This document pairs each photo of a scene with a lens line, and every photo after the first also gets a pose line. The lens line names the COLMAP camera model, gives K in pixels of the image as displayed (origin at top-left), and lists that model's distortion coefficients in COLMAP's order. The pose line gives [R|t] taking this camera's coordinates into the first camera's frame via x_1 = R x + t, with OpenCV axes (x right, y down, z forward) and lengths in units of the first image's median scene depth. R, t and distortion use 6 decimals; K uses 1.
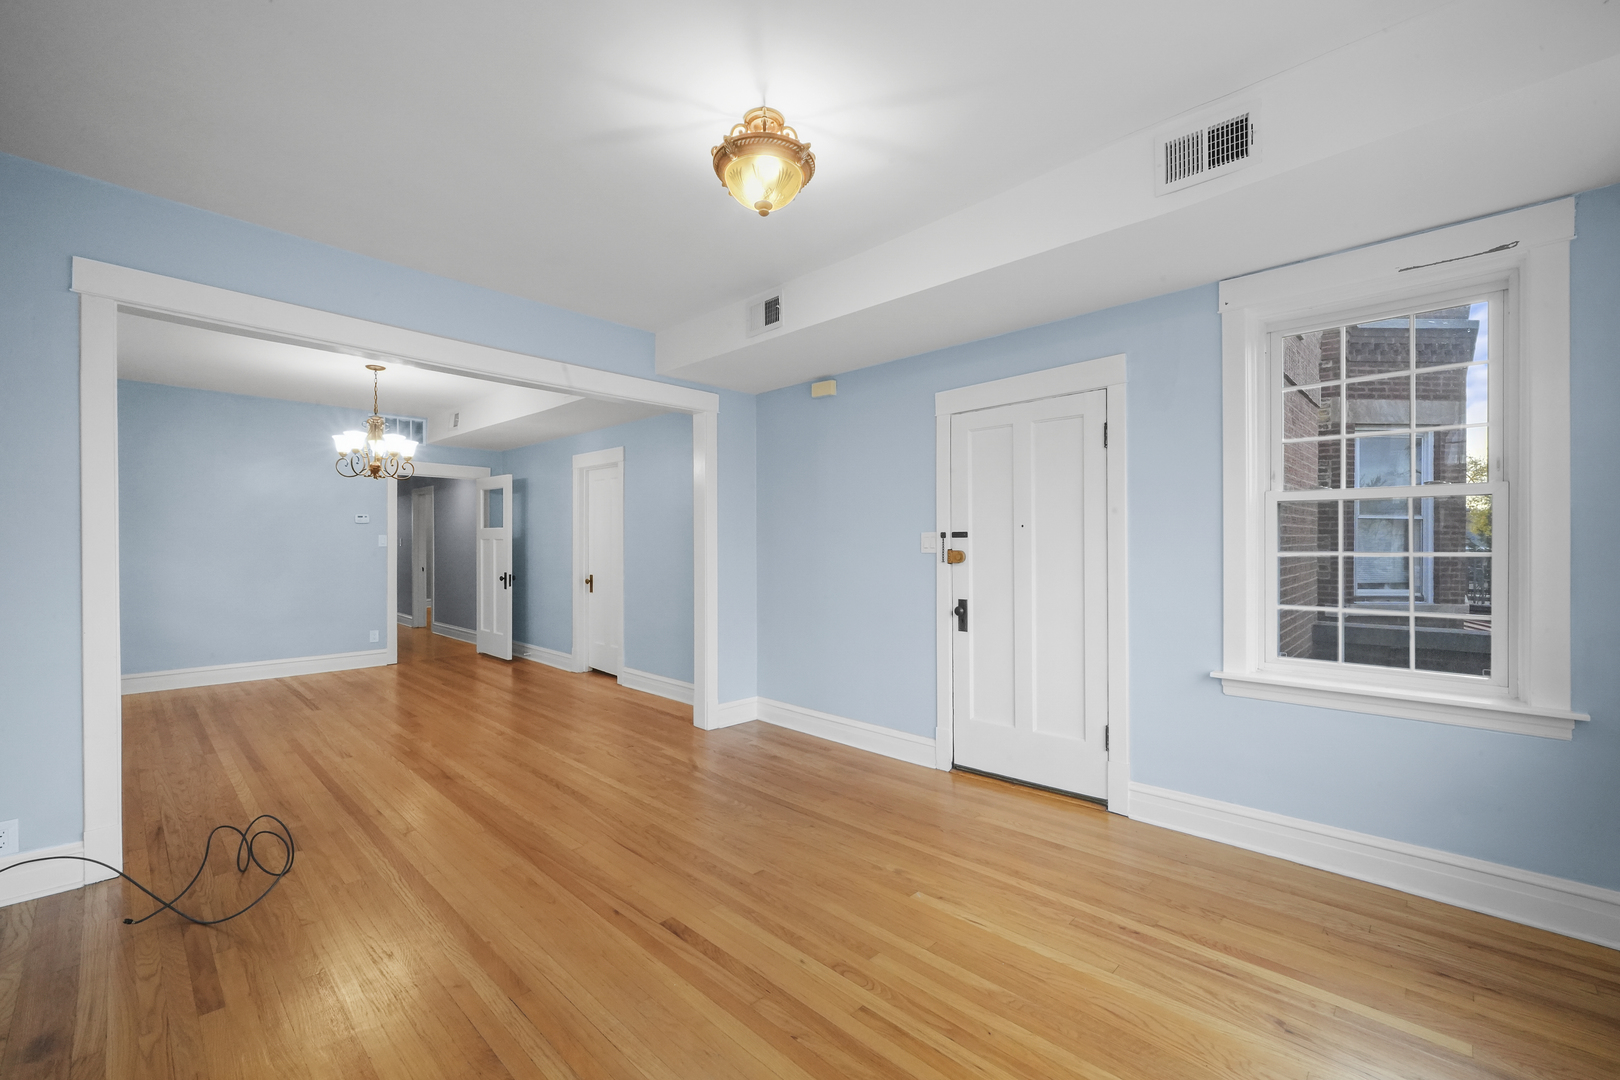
lens RADIAL K [[674.6, 0, 807.9], [0, 674.6, 543.8], [0, 0, 1]] dist [0.003612, 0.000337]
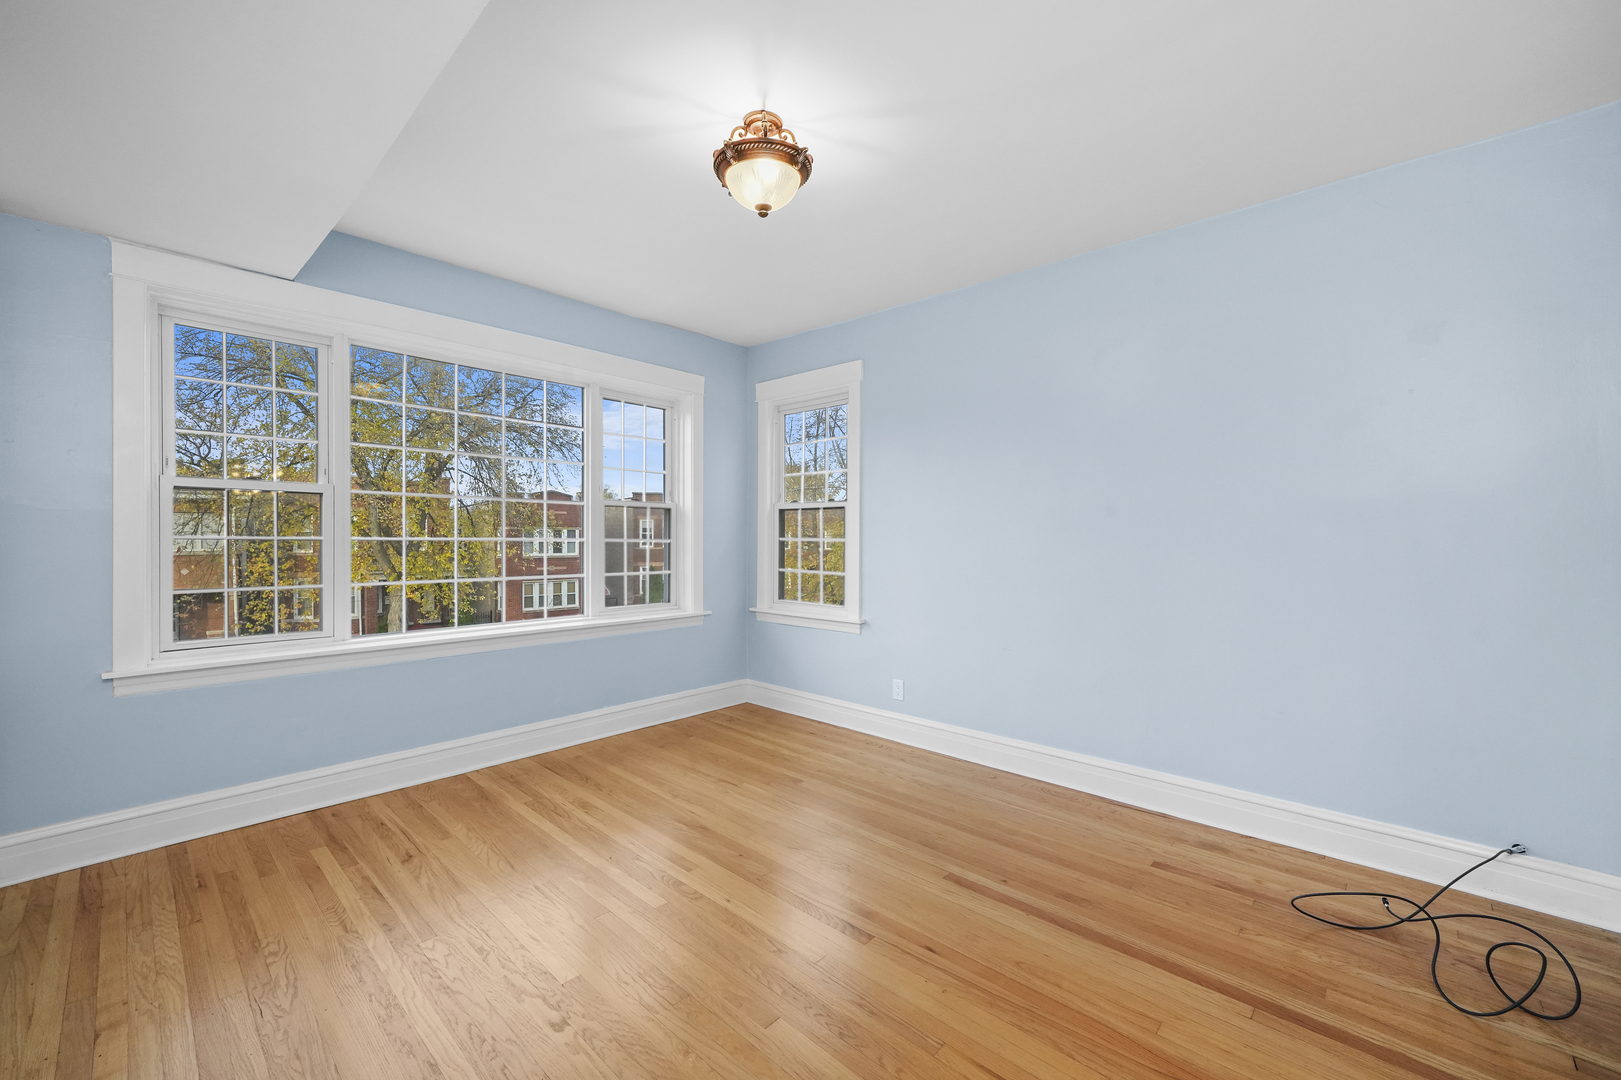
lens RADIAL K [[652.0, 0, 809.0], [0, 652.0, 538.5], [0, 0, 1]] dist [-0.000745, 0.000044]
pose [[-0.999814, -0.002231, -0.019173, -0.067049], [-0.002375, 0.999969, 0.007475, 0.000782], [0.019156, 0.007519, -0.999788, 1.151045]]
